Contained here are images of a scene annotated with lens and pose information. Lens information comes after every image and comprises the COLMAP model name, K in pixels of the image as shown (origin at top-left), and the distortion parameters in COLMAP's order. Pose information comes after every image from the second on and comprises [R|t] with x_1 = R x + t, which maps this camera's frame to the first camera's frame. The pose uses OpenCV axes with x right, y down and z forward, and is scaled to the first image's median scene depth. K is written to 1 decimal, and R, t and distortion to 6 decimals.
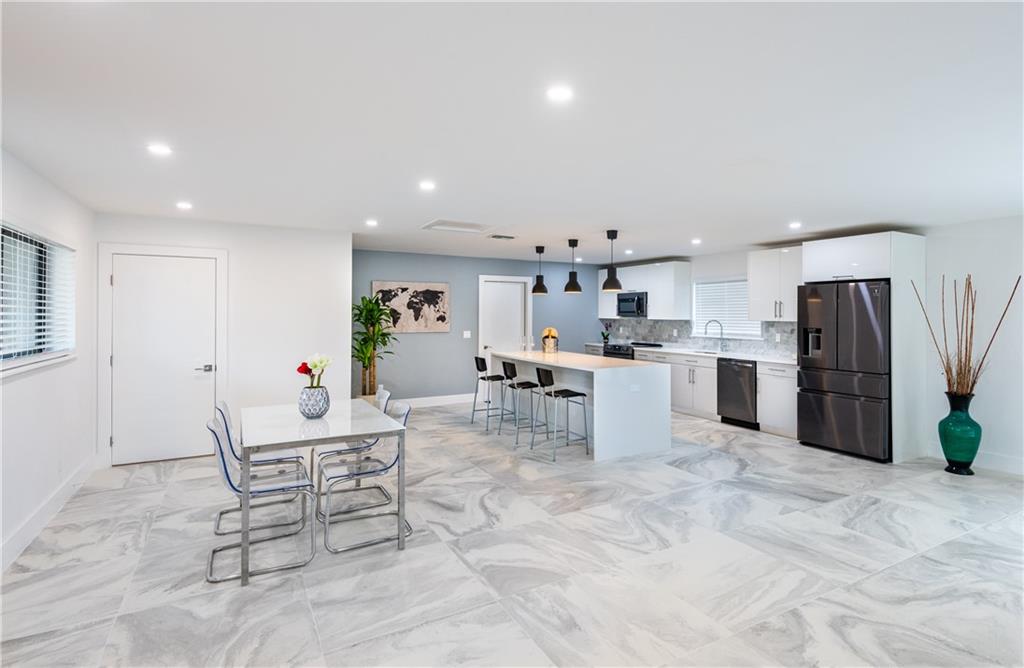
lens RADIAL K [[529.6, 0, 551.8], [0, 529.6, 313.0], [0, 0, 1]] dist [0.026550, -0.017477]
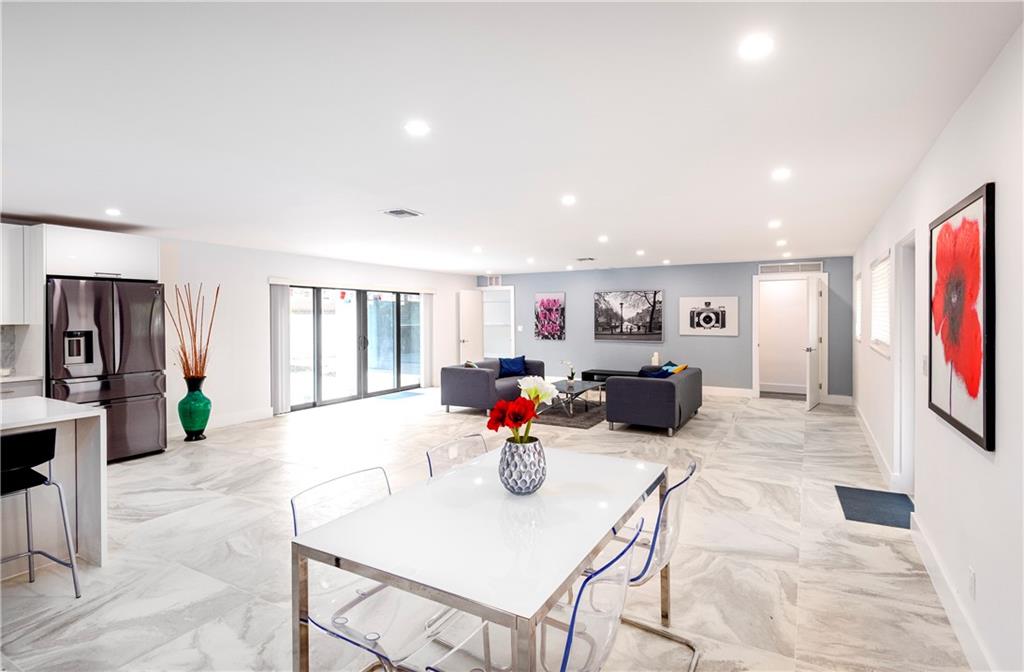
lens RADIAL K [[508.8, 0, 532.7], [0, 508.8, 318.1], [0, 0, 1]] dist [0.003606, -0.000252]
pose [[-0.517095, -0.006390, 0.855904, -0.447756], [-0.000028, 0.999972, 0.007448, 0.001140], [-0.855928, 0.003827, -0.517080, 0.618500]]
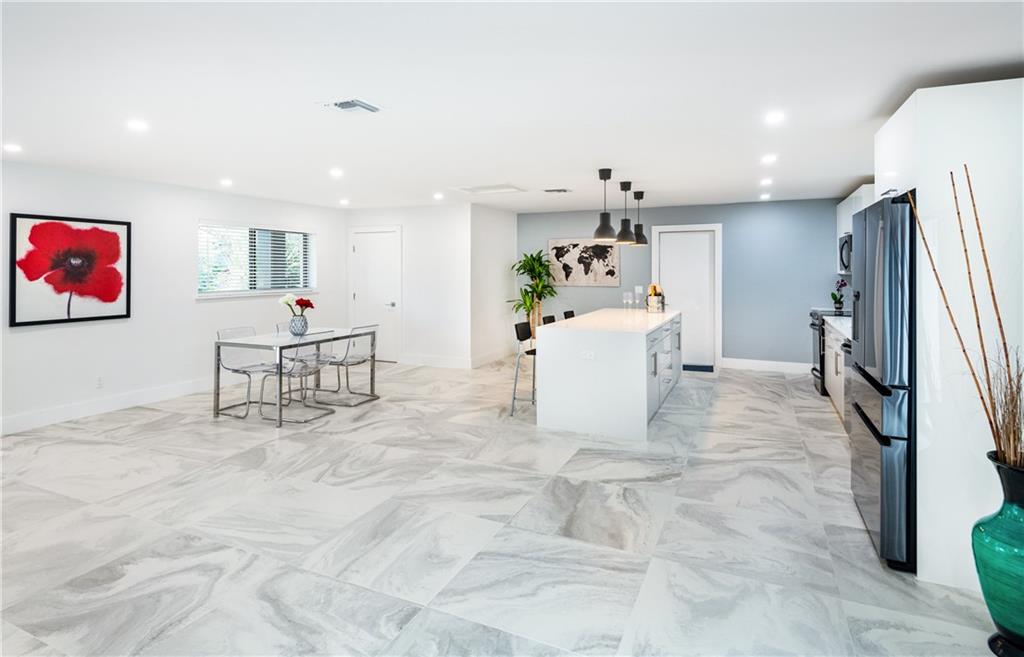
lens RADIAL K [[532.3, 0, 502.9], [0, 532.3, 268.1], [0, 0, 1]] dist [0.016832, -0.001038]
pose [[0.569305, -0.003901, -0.822117, 0.570930], [0.003995, 0.999990, -0.001978, 0.003040], [0.822117, -0.002158, 0.569314, 0.294187]]
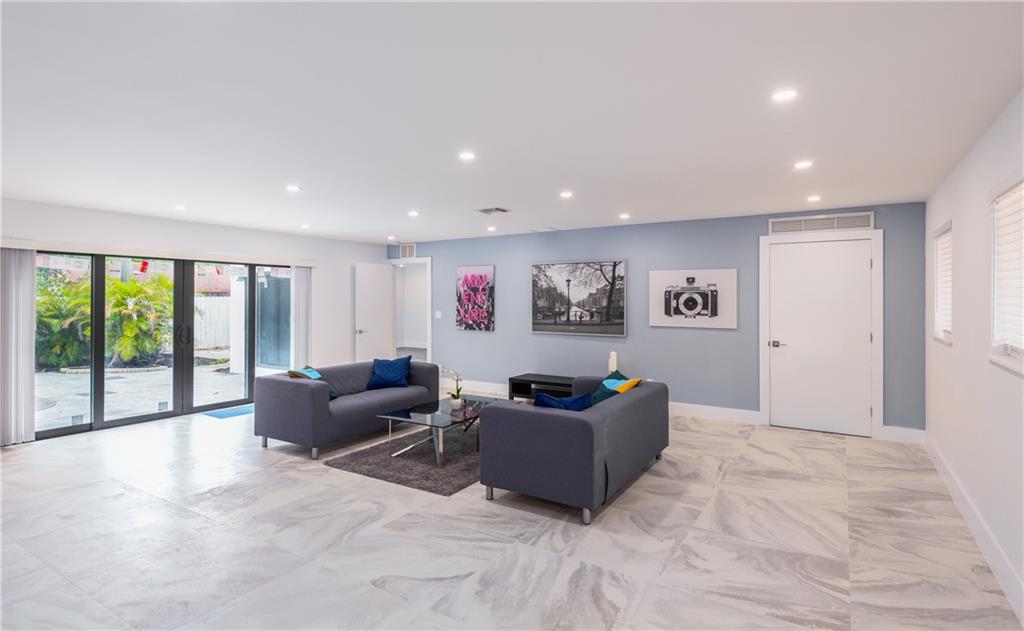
lens RADIAL K [[531.1, 0, 500.5], [0, 531.1, 294.2], [0, 0, 1]] dist [0.027145, -0.028382]
pose [[-0.454267, 0.003385, 0.890859, -0.240719], [-0.002439, 0.999984, -0.005043, 0.003676], [-0.890862, -0.004463, -0.454251, 0.285944]]
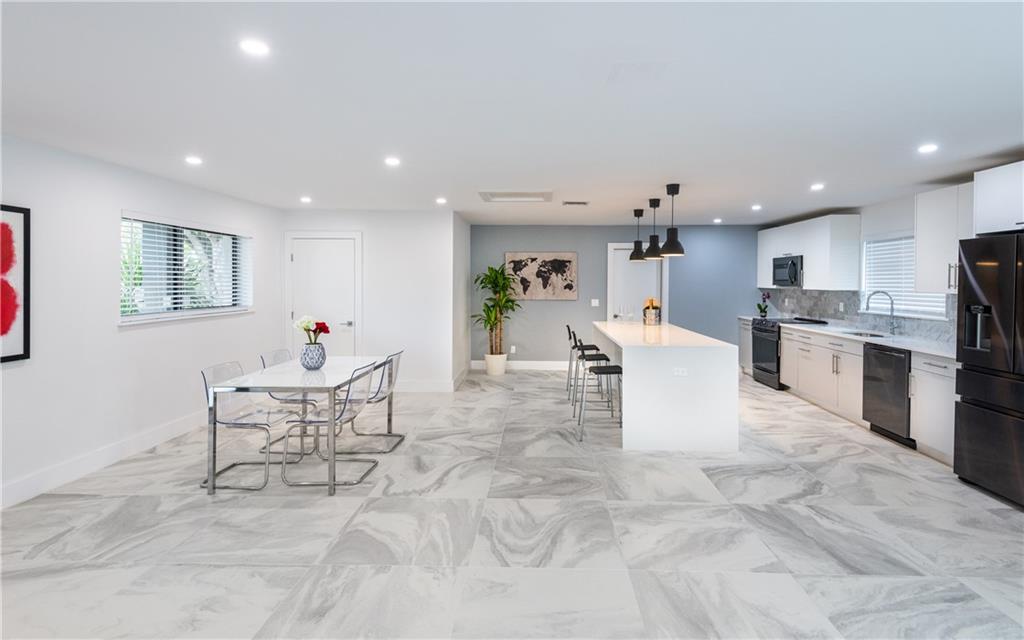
lens RADIAL K [[497.0, 0, 526.2], [0, 497.0, 286.1], [0, 0, 1]] dist [0.025290, -0.016758]
pose [[0.847694, 0.006121, -0.530451, 0.268639], [-0.000789, 0.999947, 0.010278, -0.000803], [0.530485, -0.008294, 0.847654, 0.148629]]
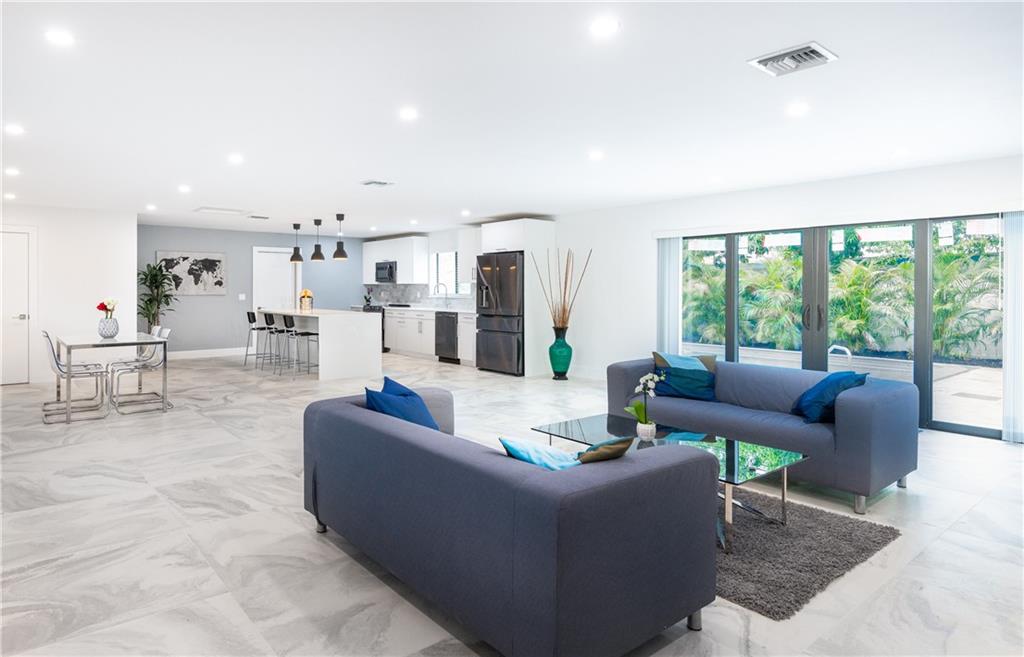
lens RADIAL K [[583.2, 0, 442.9], [0, 583.2, 292.2], [0, 0, 1]] dist [0.030470, -0.037520]
pose [[0.994244, -0.003678, 0.107075, 0.168652], [0.002877, 0.999967, 0.007641, 0.024884], [-0.107100, -0.007289, 0.994222, -0.398269]]
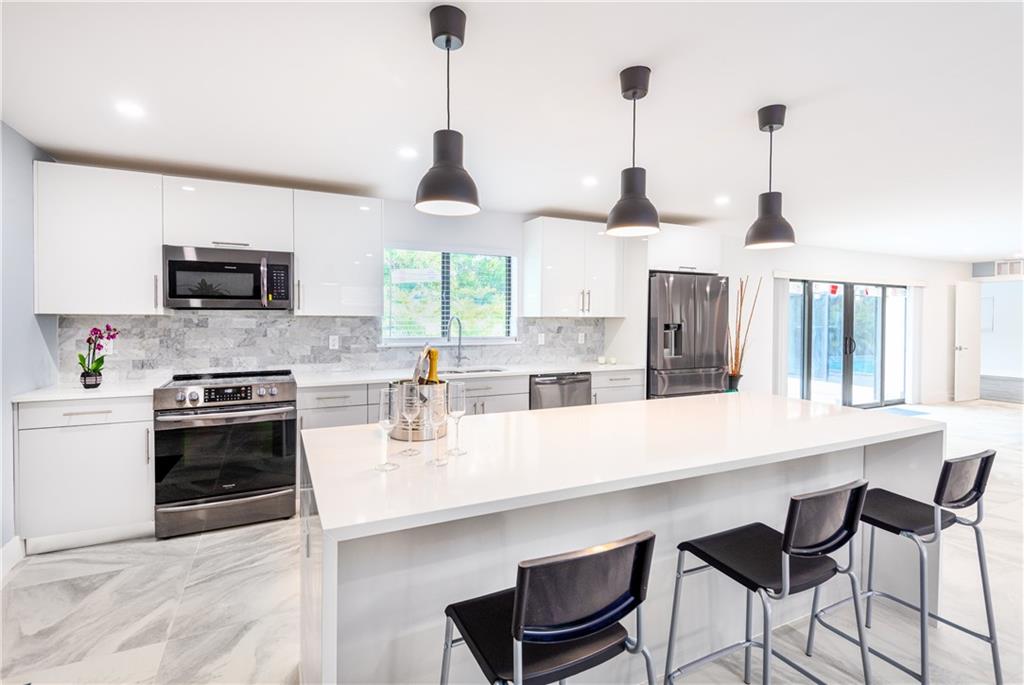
lens RADIAL K [[482.7, 0, 512.0], [0, 482.7, 342.5], [0, 0, 1]] dist [0.015978, -0.000415]
pose [[0.078036, -0.053250, 0.995527, -0.245041], [-0.006247, 0.998527, 0.053900, 0.013488], [-0.996931, -0.010425, 0.077588, 0.930835]]
